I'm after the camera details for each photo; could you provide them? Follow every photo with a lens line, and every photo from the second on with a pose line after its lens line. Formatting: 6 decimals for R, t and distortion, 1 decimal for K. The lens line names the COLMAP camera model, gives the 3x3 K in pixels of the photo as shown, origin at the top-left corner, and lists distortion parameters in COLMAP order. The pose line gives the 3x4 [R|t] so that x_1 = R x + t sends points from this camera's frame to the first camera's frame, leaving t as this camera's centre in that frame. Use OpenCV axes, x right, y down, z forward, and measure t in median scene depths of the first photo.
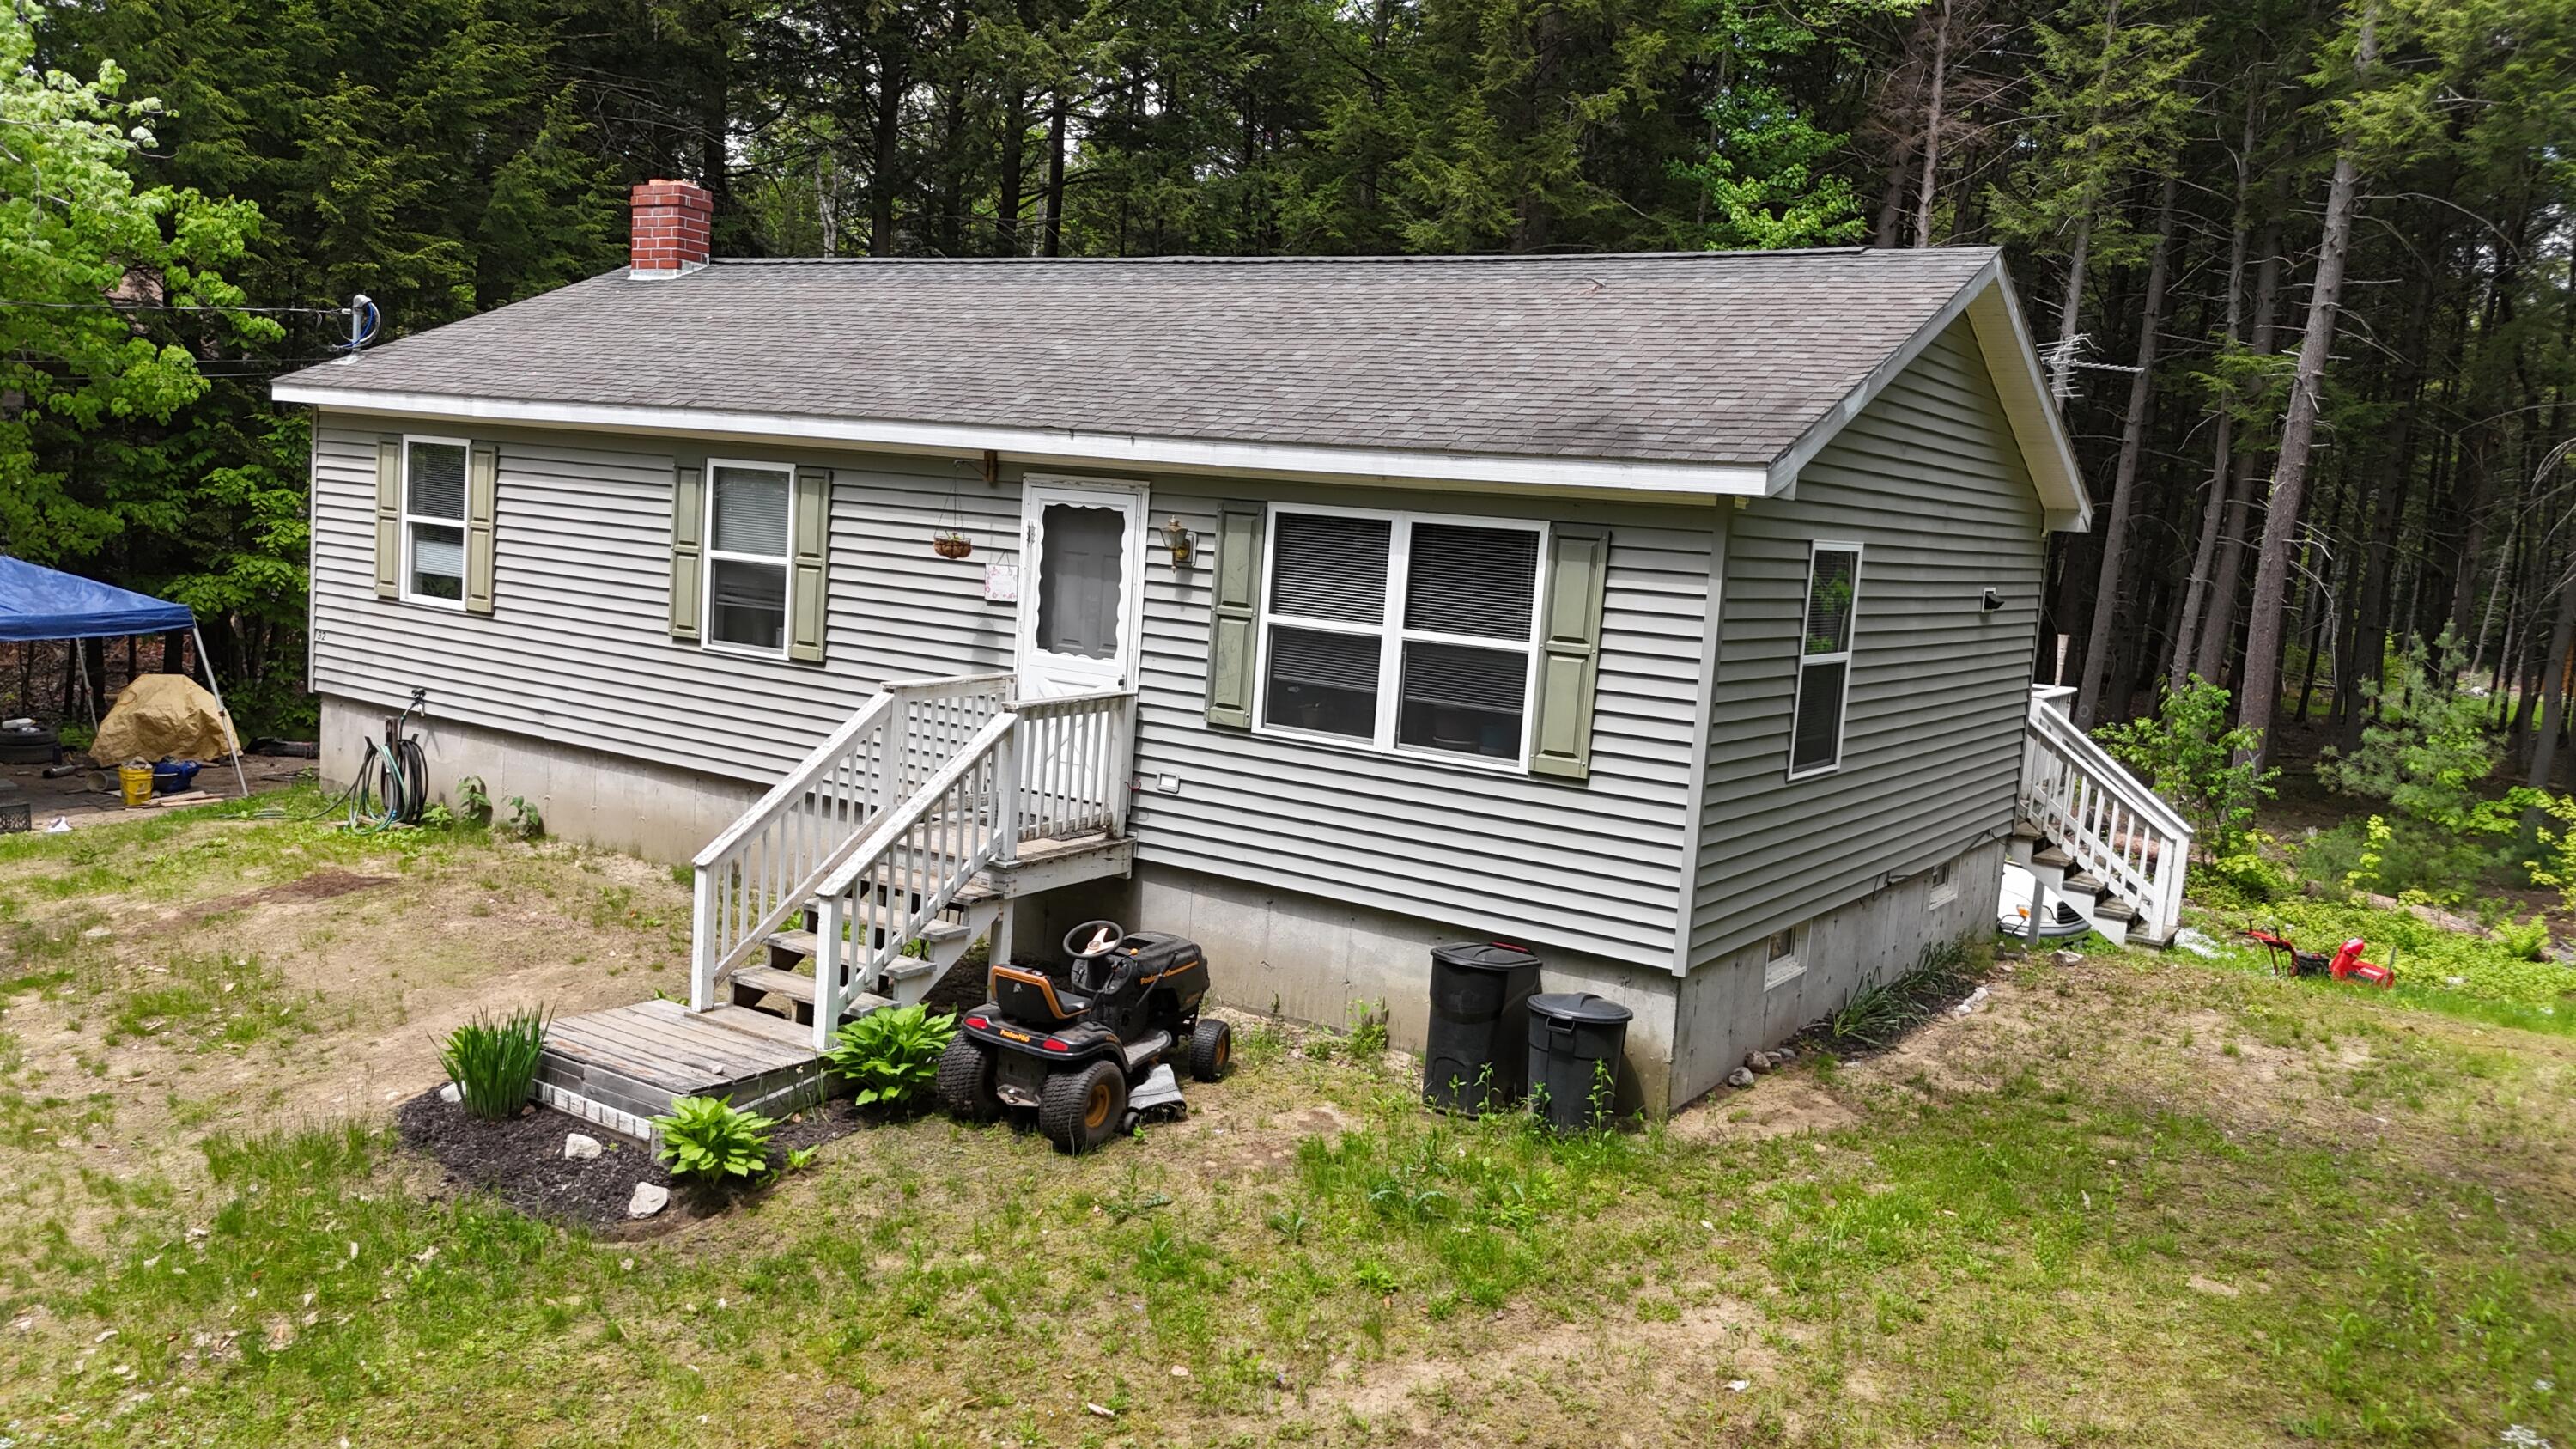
lens RADIAL K [[1941.4, 0, 1284.6], [0, 1941.4, 743.7], [0, 0, 1]] dist [0.013991, -0.001371]
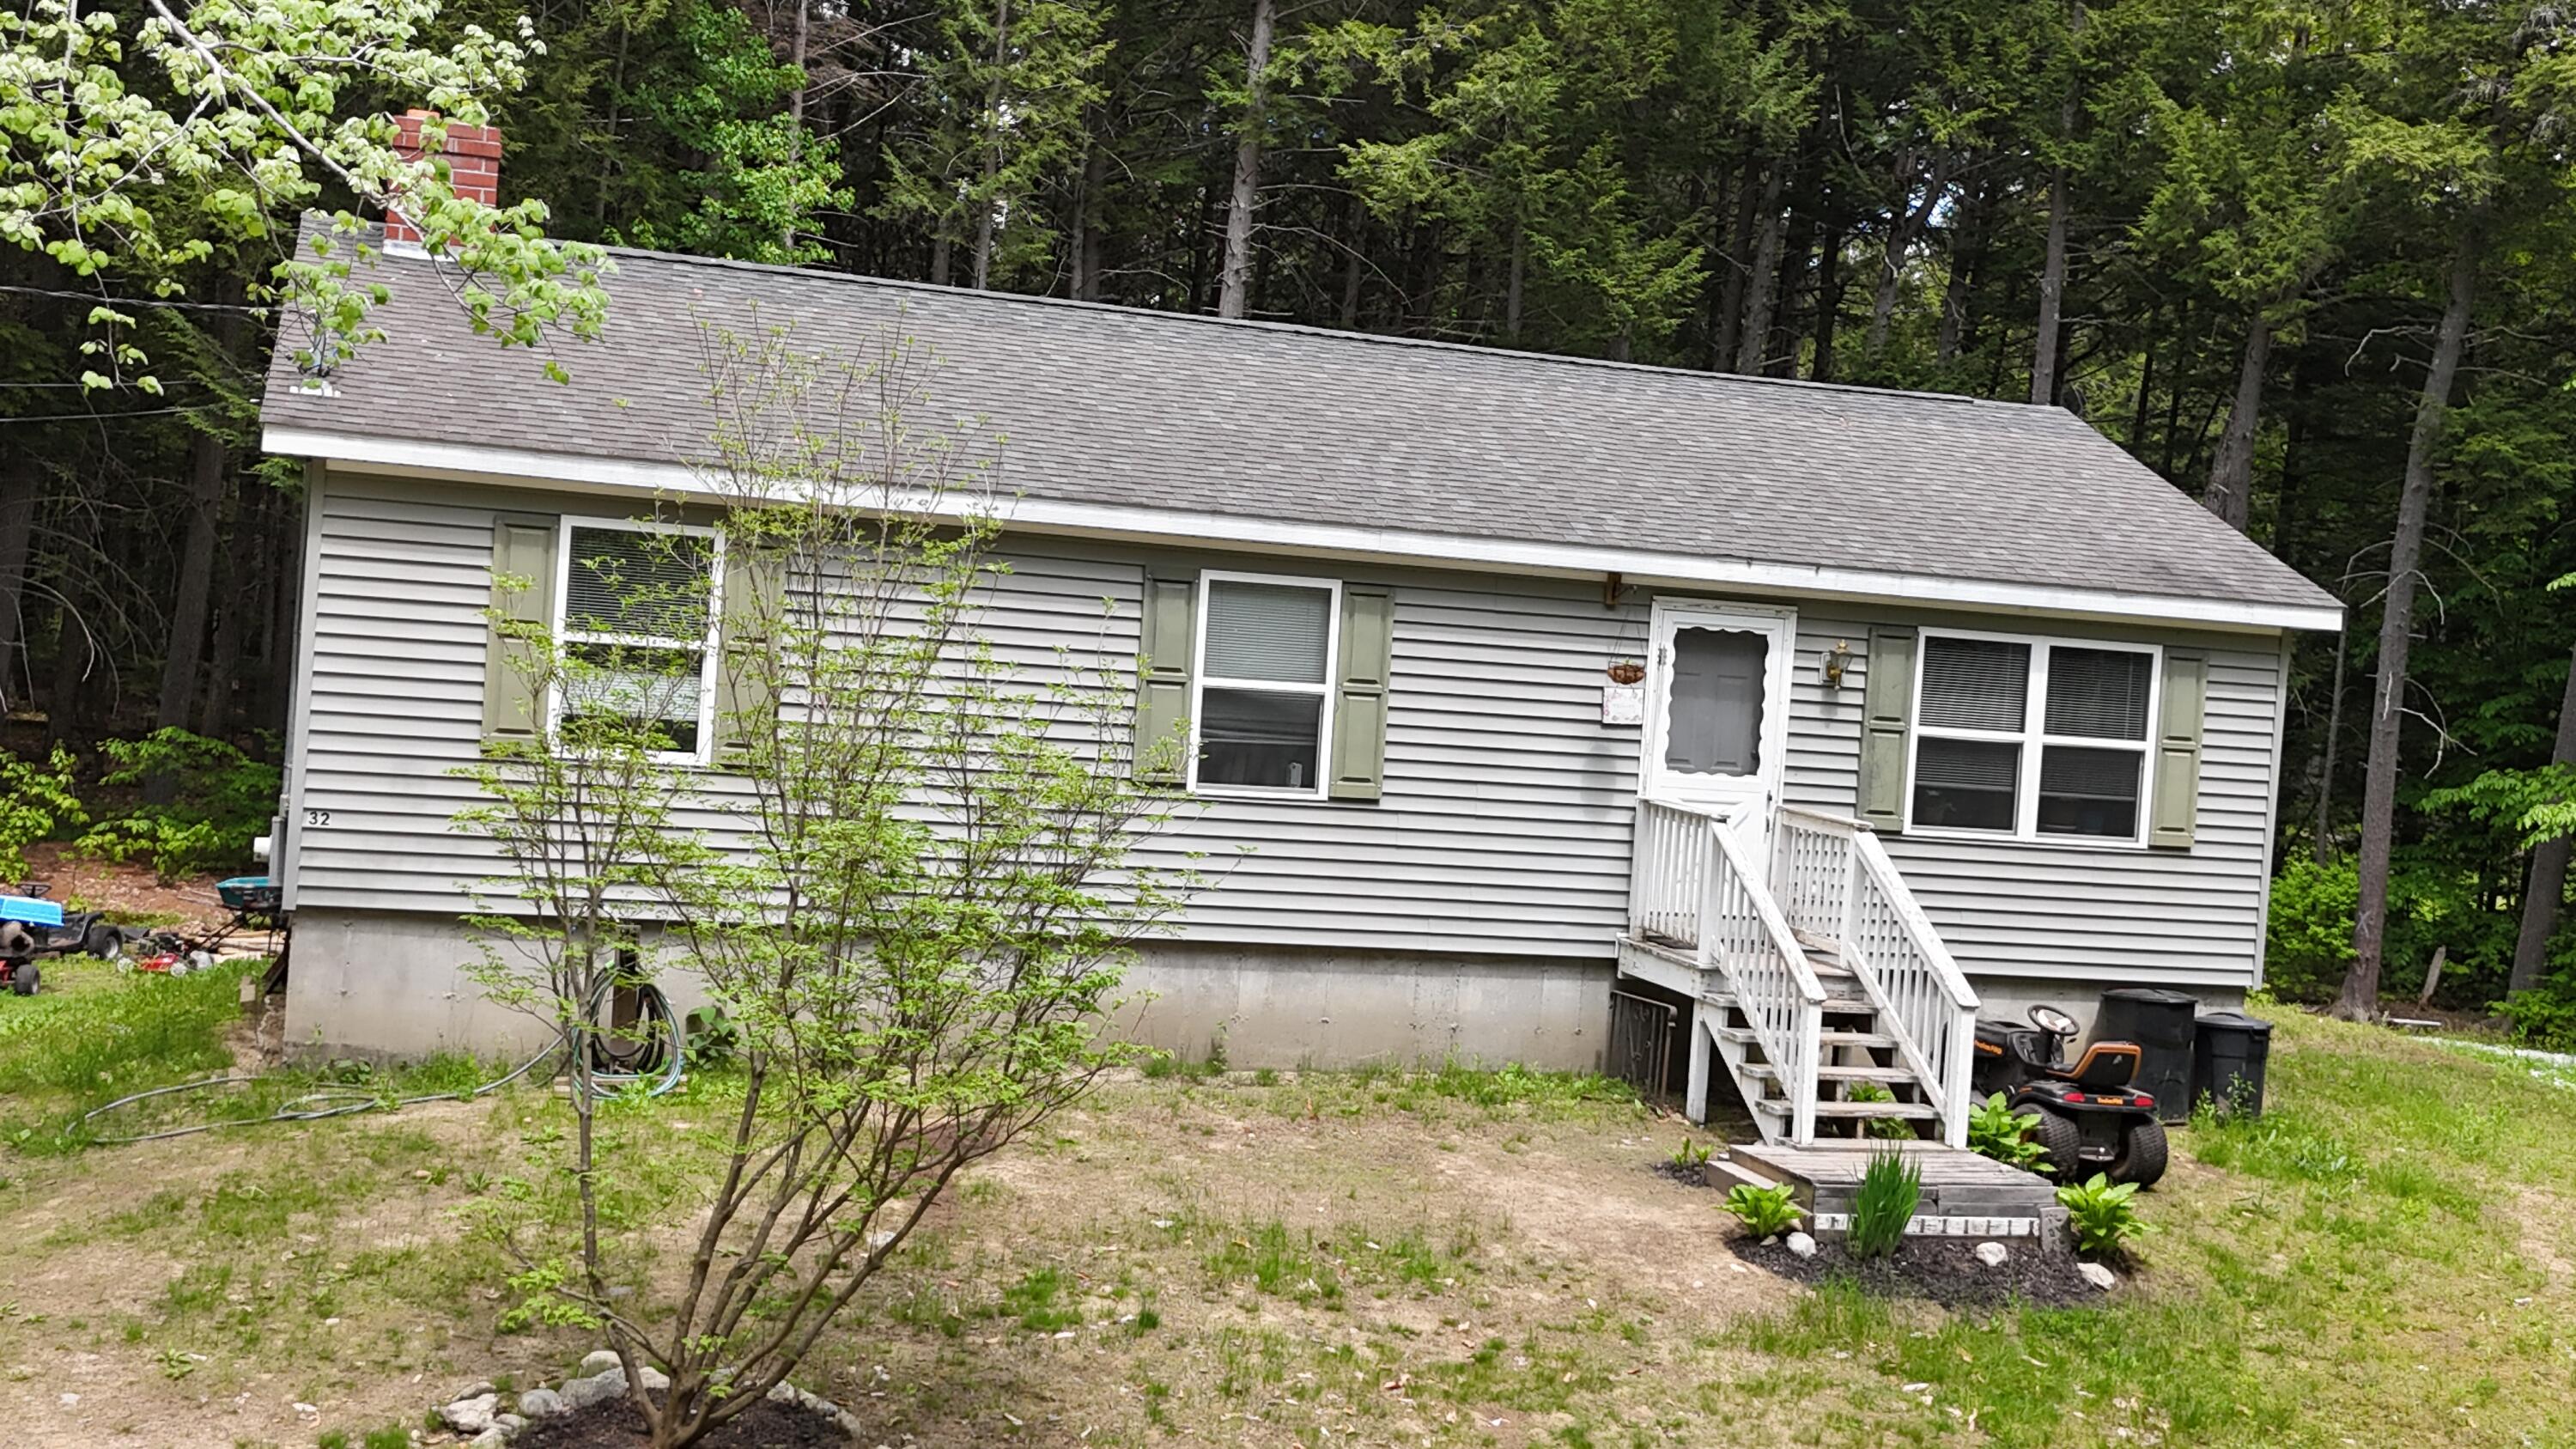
lens RADIAL K [[1587.1, 0, 1289.0], [0, 1587.1, 700.8], [0, 0, 1]] dist [0.009173, -0.000145]
pose [[0.746384, -0.068379, 0.661994, -0.831080], [0.058527, 0.997598, 0.037057, -0.129469], [-0.662937, 0.011086, 0.748593, 0.528548]]
